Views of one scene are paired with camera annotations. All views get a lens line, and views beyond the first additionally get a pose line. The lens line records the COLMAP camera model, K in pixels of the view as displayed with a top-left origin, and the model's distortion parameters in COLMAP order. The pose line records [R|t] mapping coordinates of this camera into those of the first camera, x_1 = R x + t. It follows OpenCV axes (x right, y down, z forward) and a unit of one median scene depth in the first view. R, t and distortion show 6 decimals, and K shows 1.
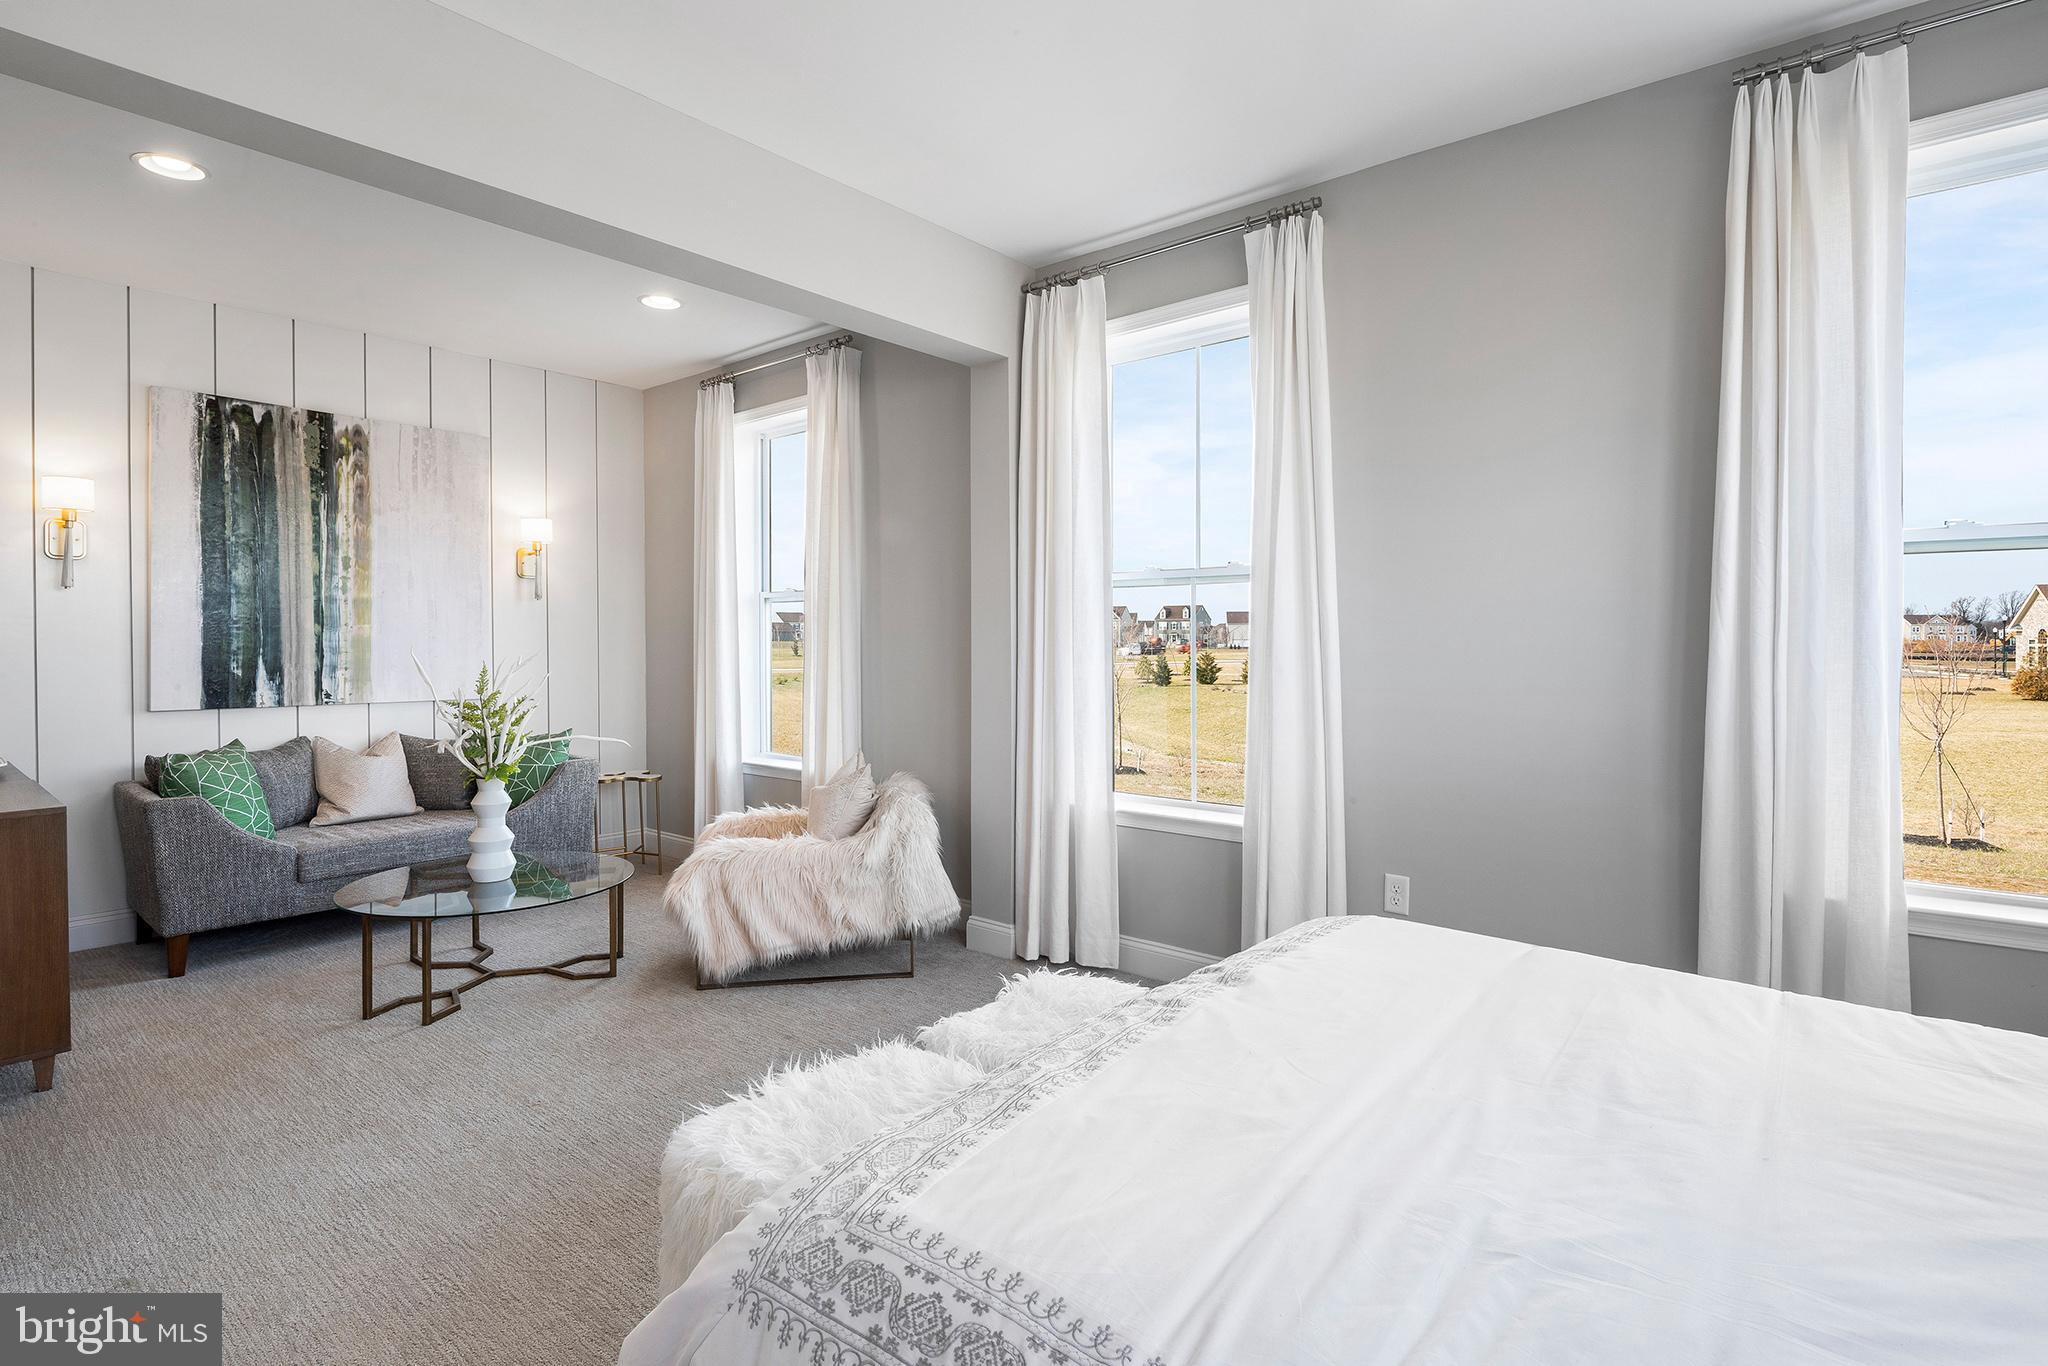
lens RADIAL K [[1010.7, 0, 977.1], [0, 1010.7, 644.9], [0, 0, 1]] dist [0.002121, -0.000230]
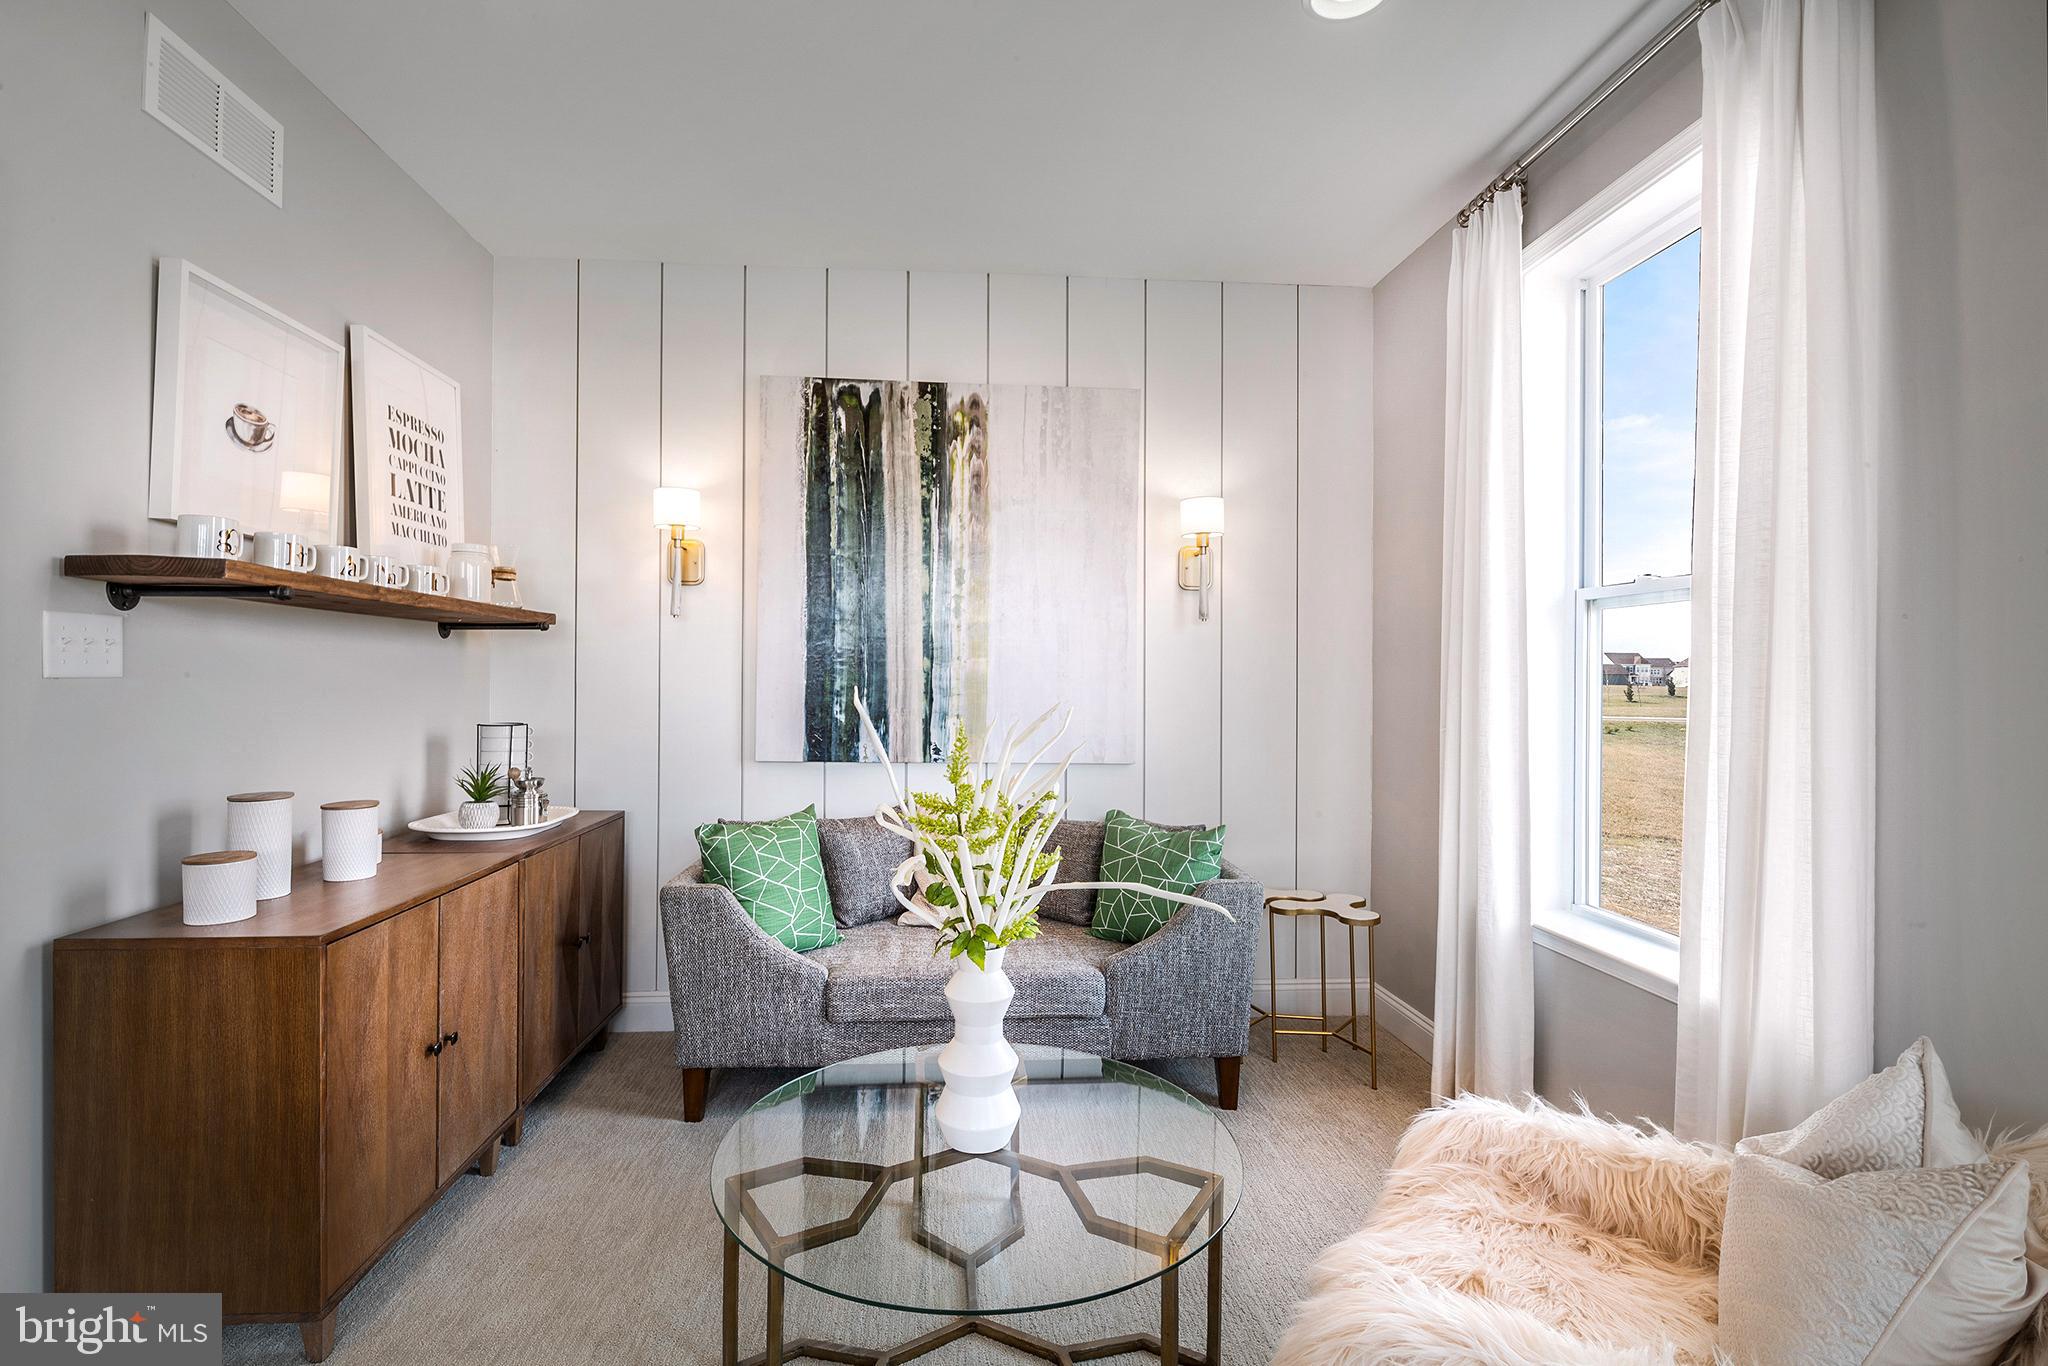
lens RADIAL K [[950.8, 0, 1017.4], [0, 950.8, 682.2], [0, 0, 1]] dist [-0.006034, 0.000171]
pose [[0.730660, 0.008237, -0.682692, -0.107072], [-0.011408, 0.999935, -0.000145, -0.002468], [0.682646, 0.007895, 0.730707, 0.523774]]
